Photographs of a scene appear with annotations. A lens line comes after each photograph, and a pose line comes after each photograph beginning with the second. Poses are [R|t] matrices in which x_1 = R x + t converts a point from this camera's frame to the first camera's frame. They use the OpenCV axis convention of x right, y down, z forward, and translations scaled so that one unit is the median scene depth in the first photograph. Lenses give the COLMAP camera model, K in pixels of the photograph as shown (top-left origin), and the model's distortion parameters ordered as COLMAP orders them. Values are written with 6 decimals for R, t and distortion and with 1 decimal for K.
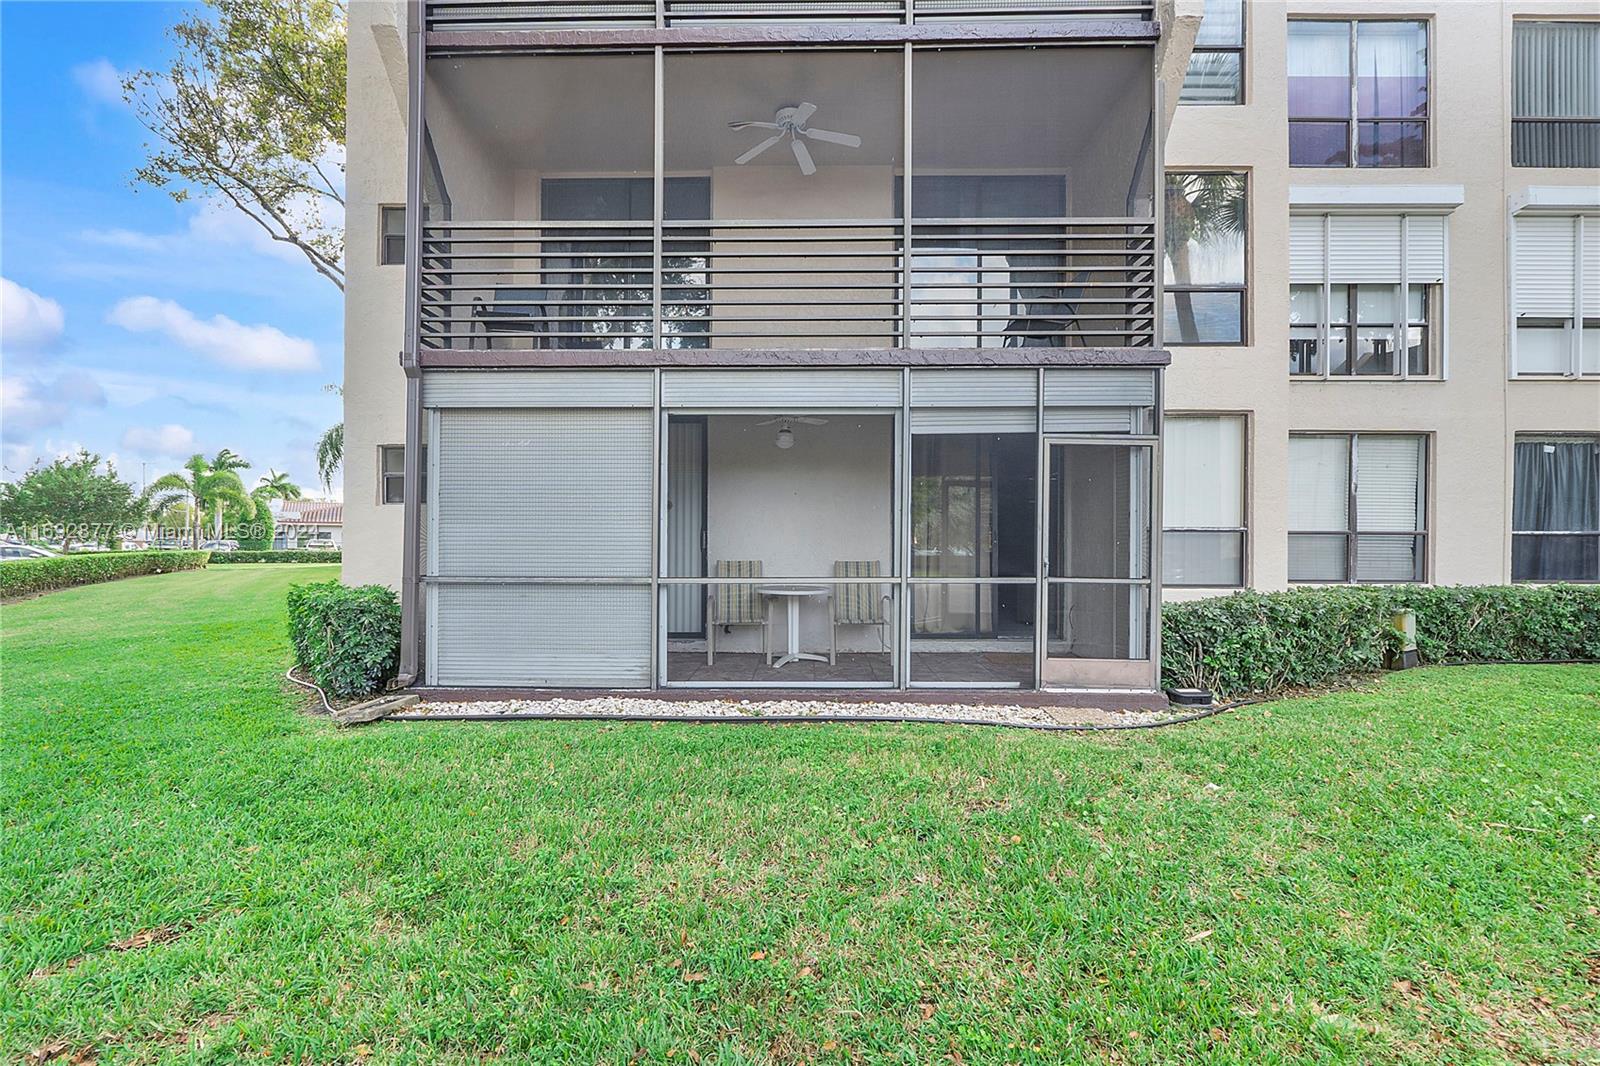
lens RADIAL K [[688.9, 0, 813.9], [0, 688.9, 545.9], [0, 0, 1]] dist [-0.007151, 0.000215]
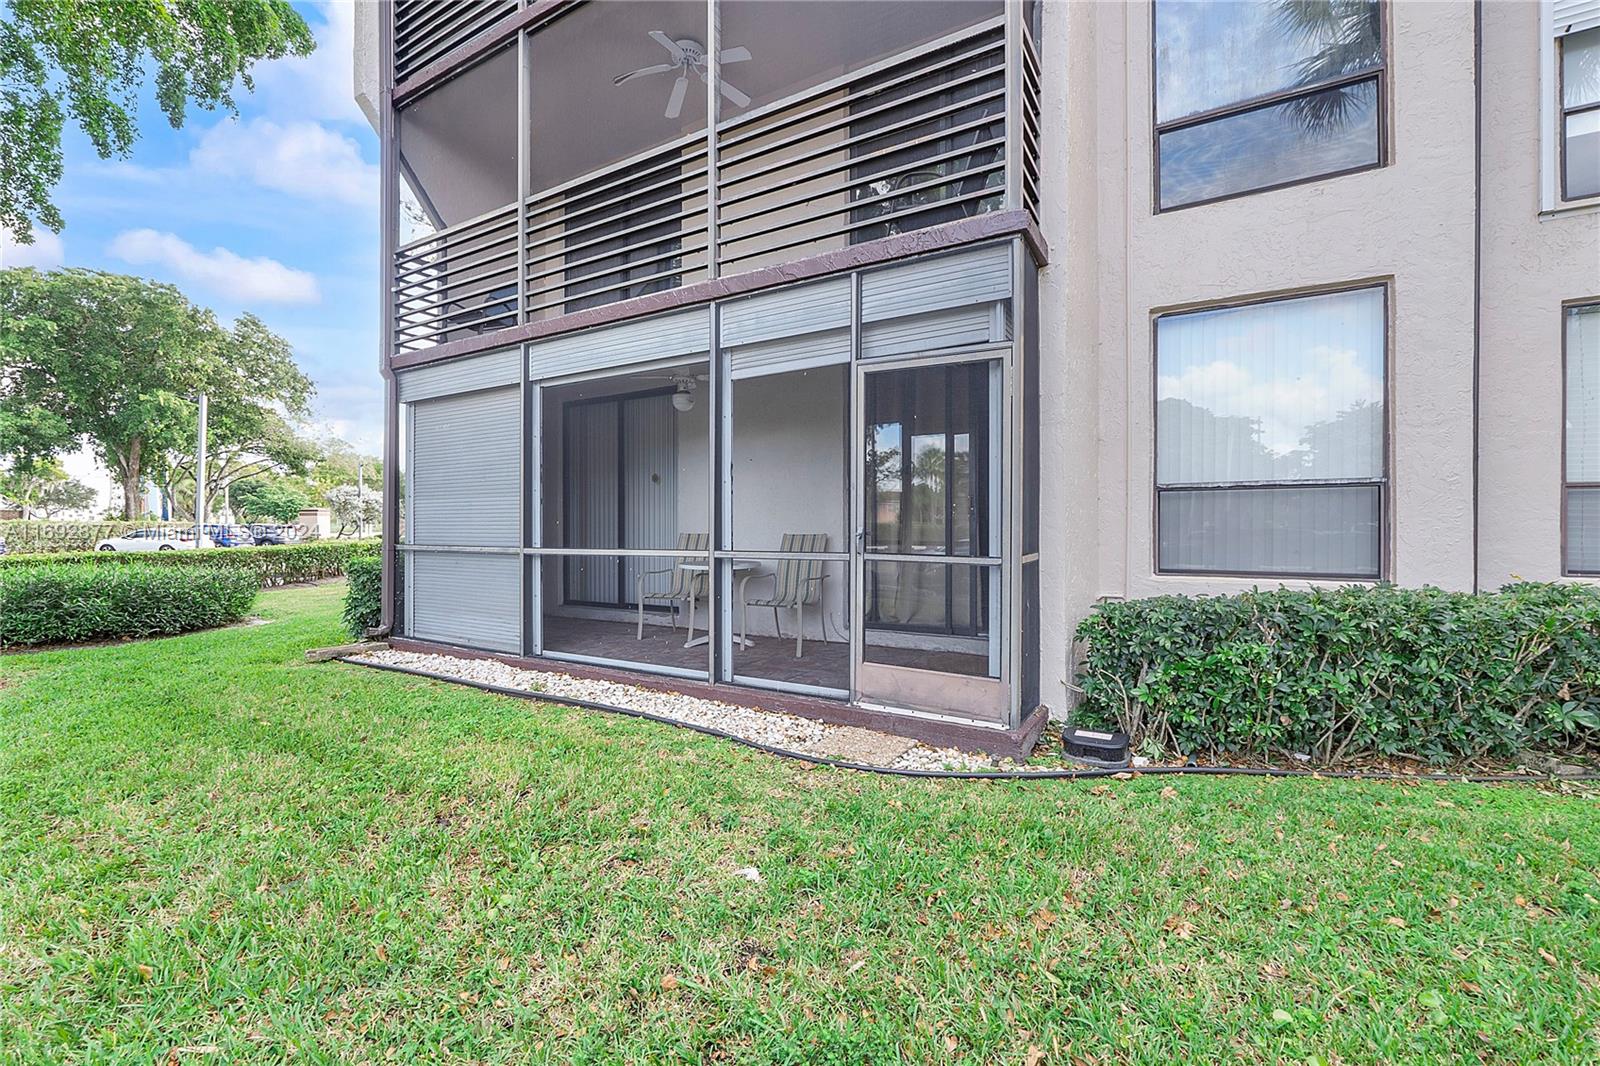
lens RADIAL K [[688.9, 0, 789.0], [0, 688.9, 529.6], [0, 0, 1]] dist [-0.007151, 0.000215]
pose [[0.862903, -0.002091, -0.505366, 0.611465], [0.004438, 0.999984, 0.003441, 0.016577], [0.505350, -0.005212, 0.862898, 0.303215]]
